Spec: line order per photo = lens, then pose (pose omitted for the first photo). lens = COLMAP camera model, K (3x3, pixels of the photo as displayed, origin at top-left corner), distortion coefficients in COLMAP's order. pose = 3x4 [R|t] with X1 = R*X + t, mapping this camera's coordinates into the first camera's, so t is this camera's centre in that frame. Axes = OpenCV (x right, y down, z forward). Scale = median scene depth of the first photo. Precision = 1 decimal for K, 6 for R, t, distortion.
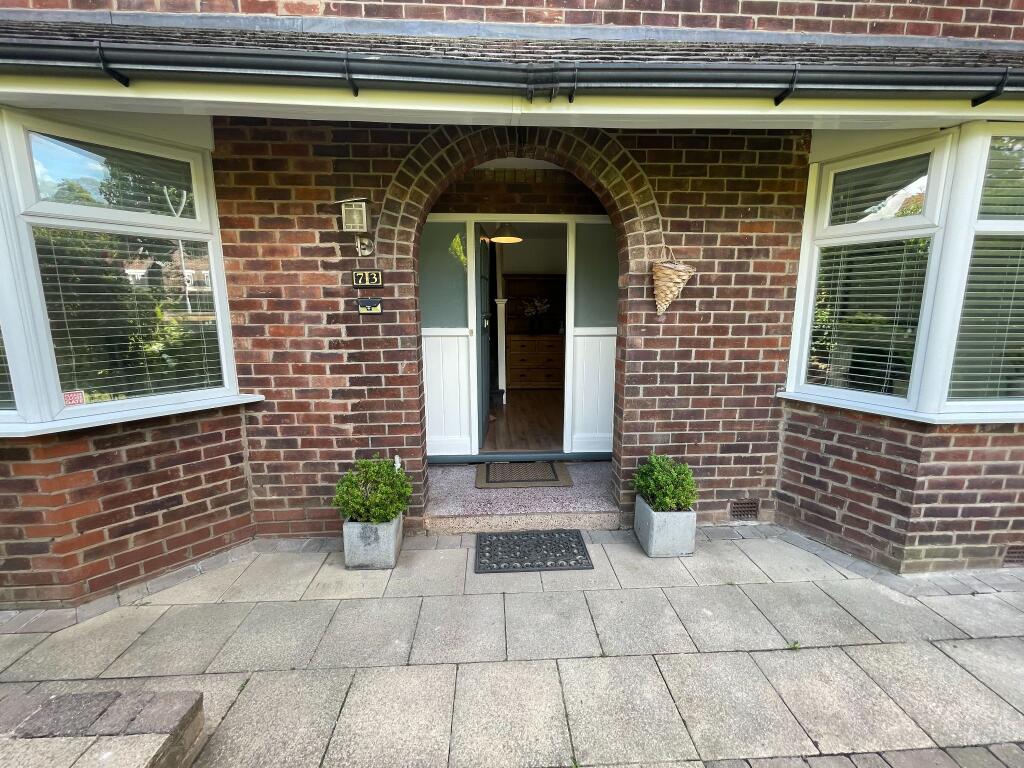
lens RADIAL K [[410.9, 0, 511.6], [0, 410.9, 376.0], [0, 0, 1]] dist [-0.002761, 0.000418]
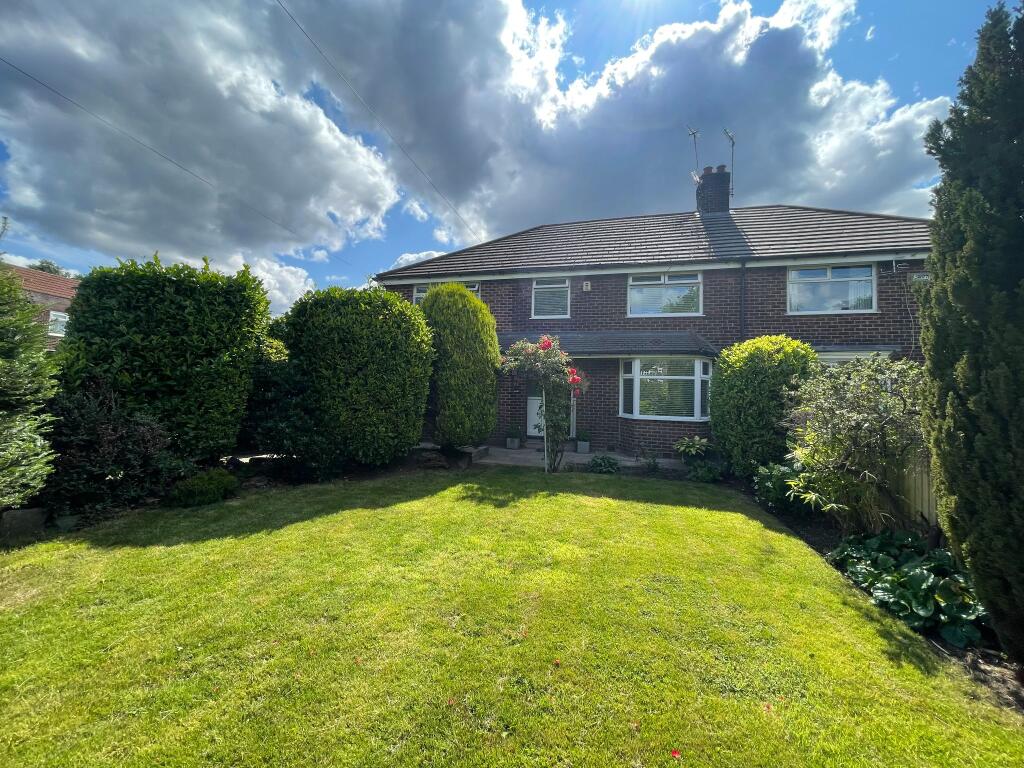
lens RADIAL K [[410.9, 0, 512.6], [0, 410.9, 384.9], [0, 0, 1]] dist [-0.002761, 0.000418]
pose [[0.955673, 0.013792, -0.294106, 0.924210], [-0.068486, 0.981916, -0.176493, 0.548898], [0.286353, 0.188812, 0.939336, -3.177867]]
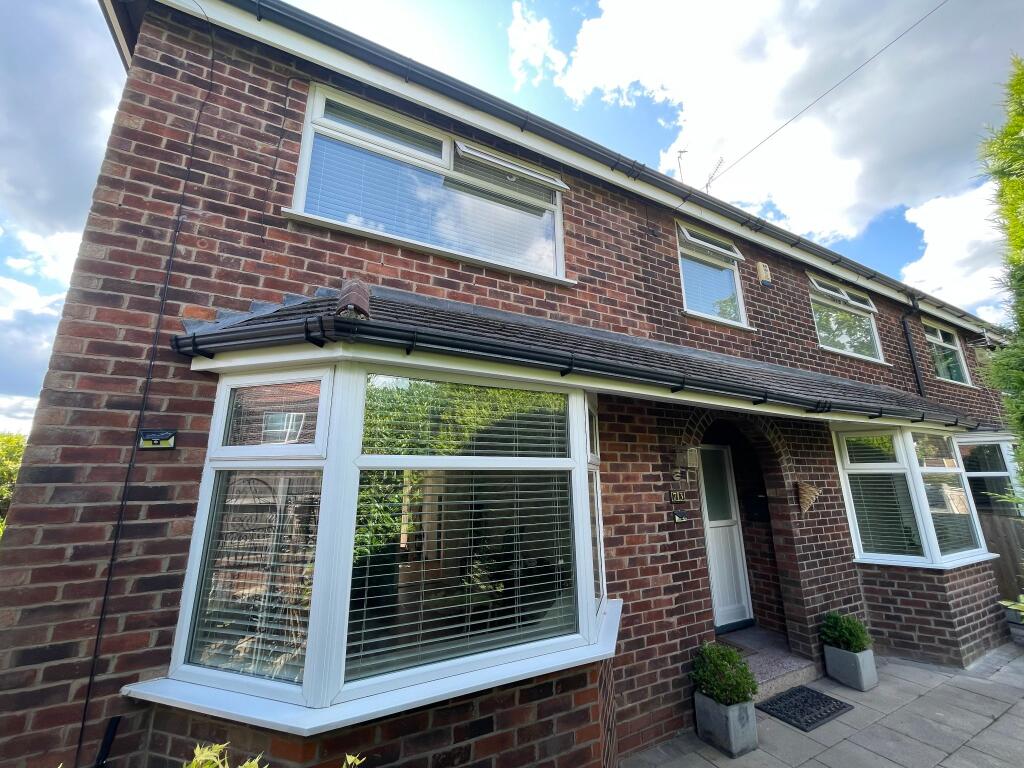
lens RADIAL K [[410.9, 0, 514.6], [0, 410.9, 377.8], [0, 0, 1]] dist [-0.002761, 0.000418]
pose [[0.907585, 0.096224, 0.408695, -1.489481], [0.075773, 0.919866, -0.384844, -0.111353], [-0.412975, 0.380247, 0.827565, -0.099041]]
